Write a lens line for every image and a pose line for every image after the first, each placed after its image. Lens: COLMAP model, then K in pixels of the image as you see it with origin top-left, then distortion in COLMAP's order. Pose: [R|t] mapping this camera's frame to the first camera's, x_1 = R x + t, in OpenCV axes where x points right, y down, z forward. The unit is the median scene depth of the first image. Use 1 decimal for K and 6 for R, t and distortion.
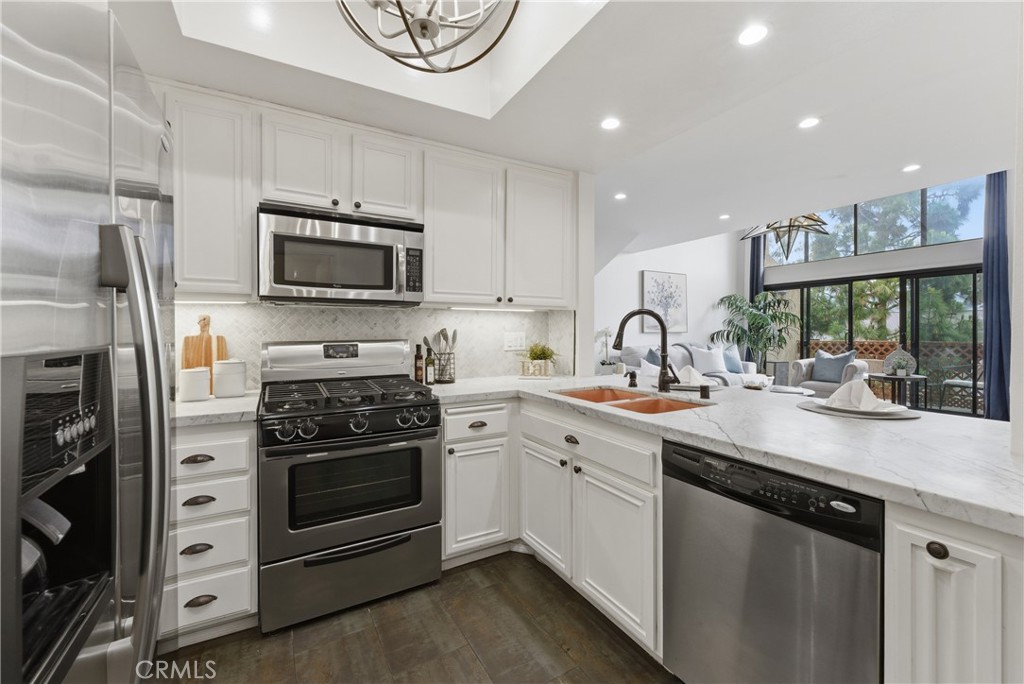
lens RADIAL K [[422.6, 0, 514.4], [0, 422.6, 336.7], [0, 0, 1]] dist [-0.001493, 0.000014]
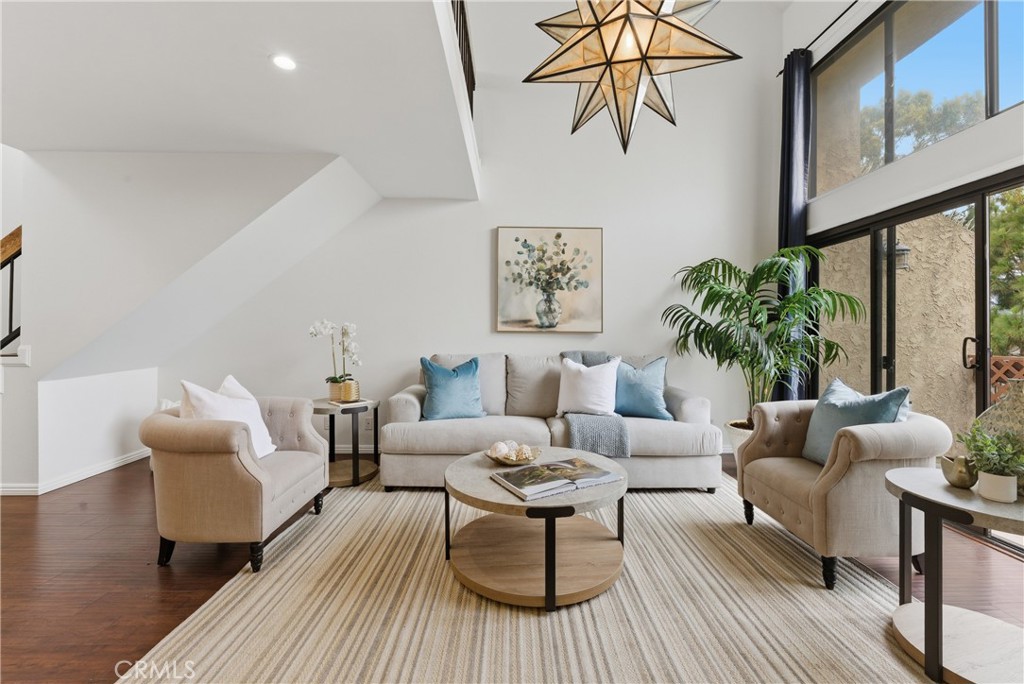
lens RADIAL K [[422.6, 0, 517.2], [0, 422.6, 332.0], [0, 0, 1]] dist [-0.001493, 0.000014]
pose [[0.877588, 0.007915, -0.479351, 0.656820], [-0.017122, 0.999743, -0.014838, -0.001146], [0.479111, 0.021229, 0.877498, 0.528020]]
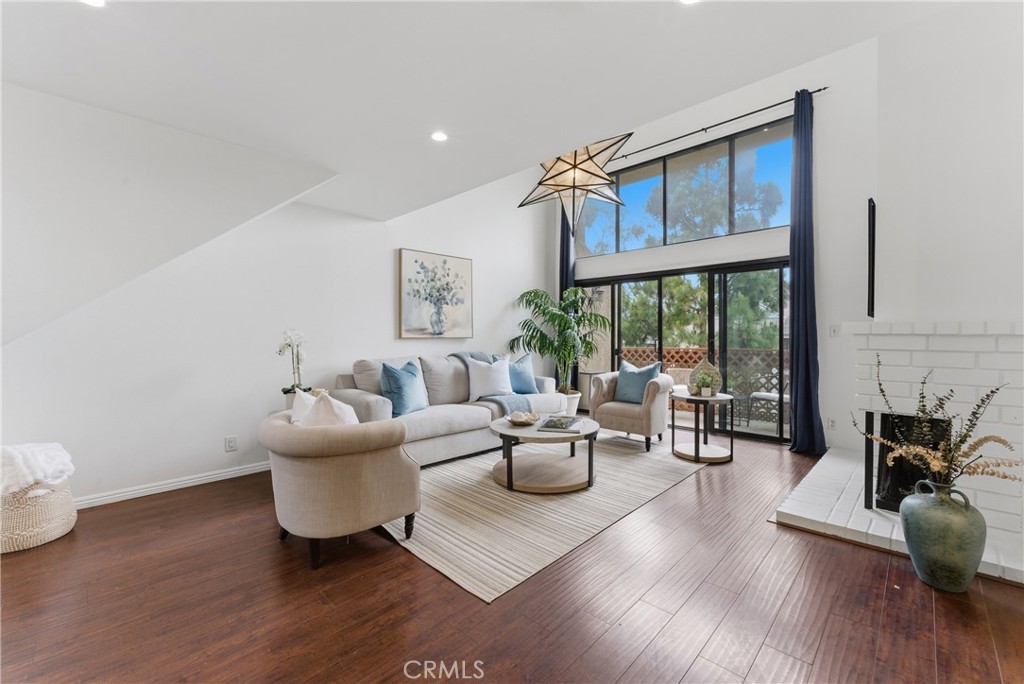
lens RADIAL K [[422.6, 0, 515.5], [0, 422.6, 340.1], [0, 0, 1]] dist [-0.001493, 0.000014]
pose [[0.959286, -0.000393, 0.282436, 0.309699], [0.000806, 0.999999, -0.001345, -0.006525], [-0.282435, 0.001518, 0.959285, 0.305631]]
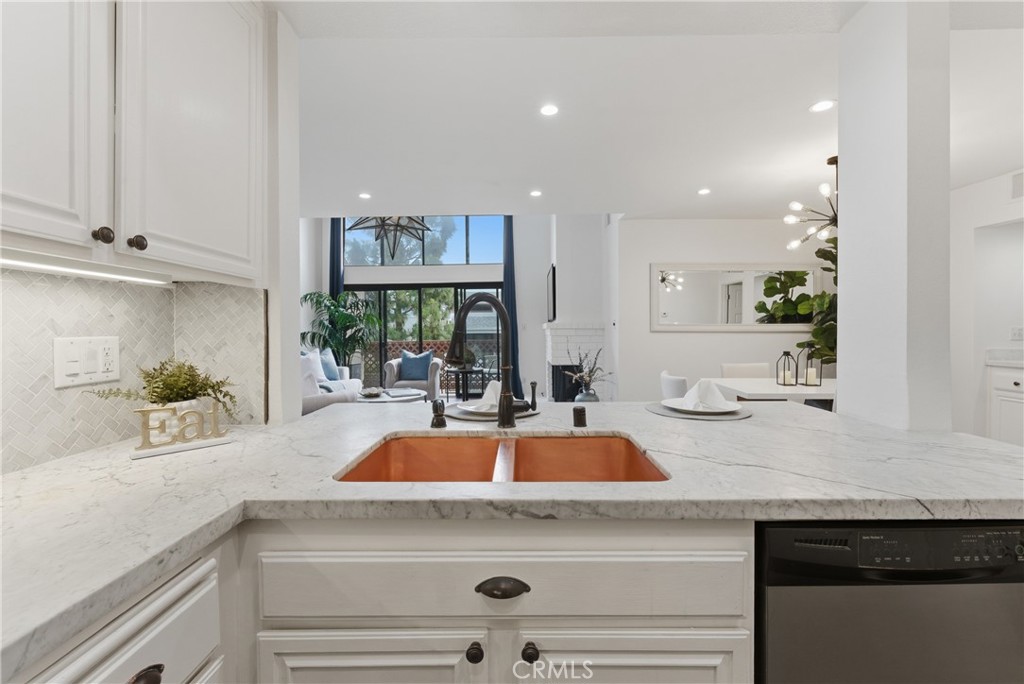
lens RADIAL K [[431.3, 0, 517.7], [0, 431.3, 334.5], [0, 0, 1]] dist [-0.006370, -0.000038]
pose [[0.499141, -0.009902, 0.866464, -0.065239], [0.019840, 0.999803, -0.000004, -0.001964], [-0.866294, 0.017193, 0.499239, 0.223197]]
